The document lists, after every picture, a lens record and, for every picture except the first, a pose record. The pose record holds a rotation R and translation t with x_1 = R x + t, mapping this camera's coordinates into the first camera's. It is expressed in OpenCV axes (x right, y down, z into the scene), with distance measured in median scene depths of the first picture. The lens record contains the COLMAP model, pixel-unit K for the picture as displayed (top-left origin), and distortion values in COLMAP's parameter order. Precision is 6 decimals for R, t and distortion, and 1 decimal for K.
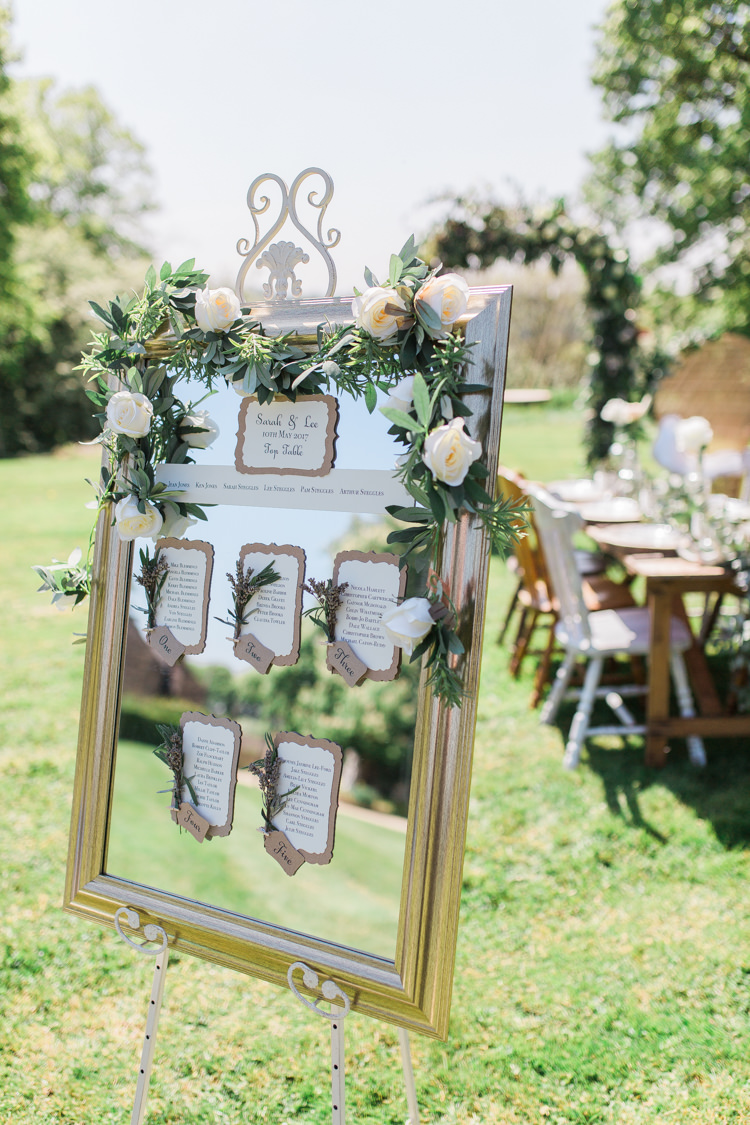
lens RADIAL K [[1164.9, 0, 375.0], [0, 1164.9, 562.5], [0, 0, 1]] dist [0.054479, -0.001603]
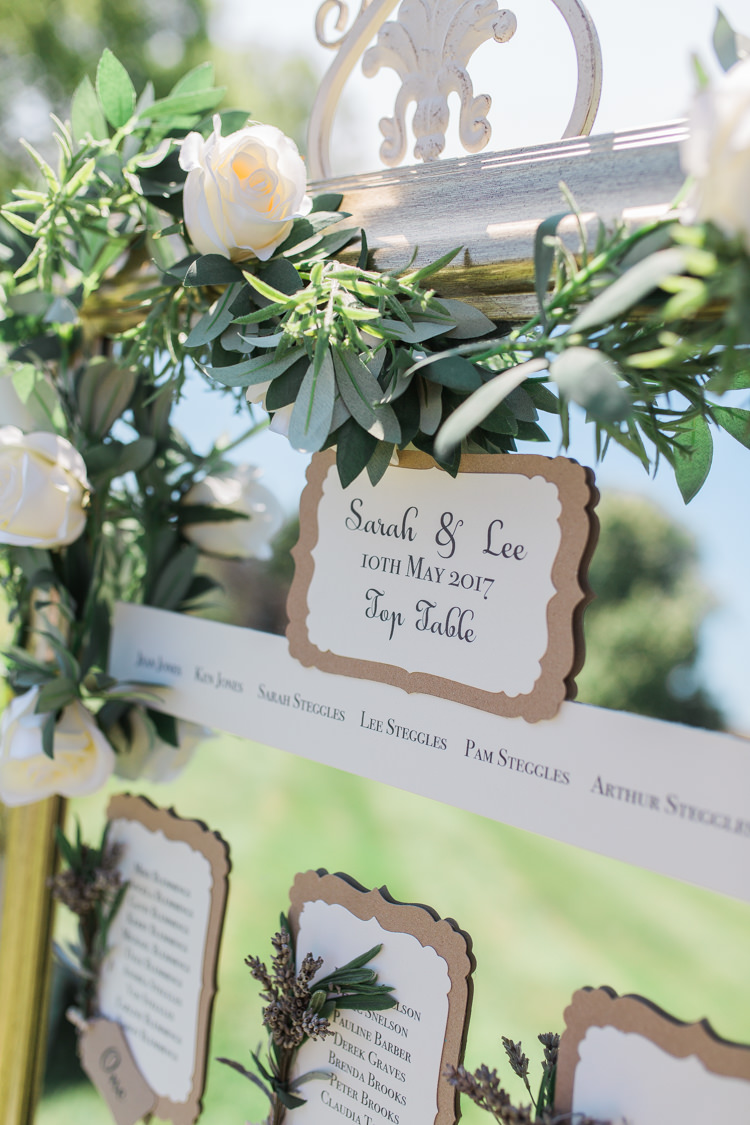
lens RADIAL K [[1172.9, 0, 375.0], [0, 1172.9, 562.5], [0, 0, 1]] dist [0.012277, 0.028184]
pose [[0.984644, 0.033427, -0.171344, -0.034309], [-0.029997, 0.999295, 0.022574, -0.119252], [0.171978, -0.017088, 0.984953, 0.674027]]
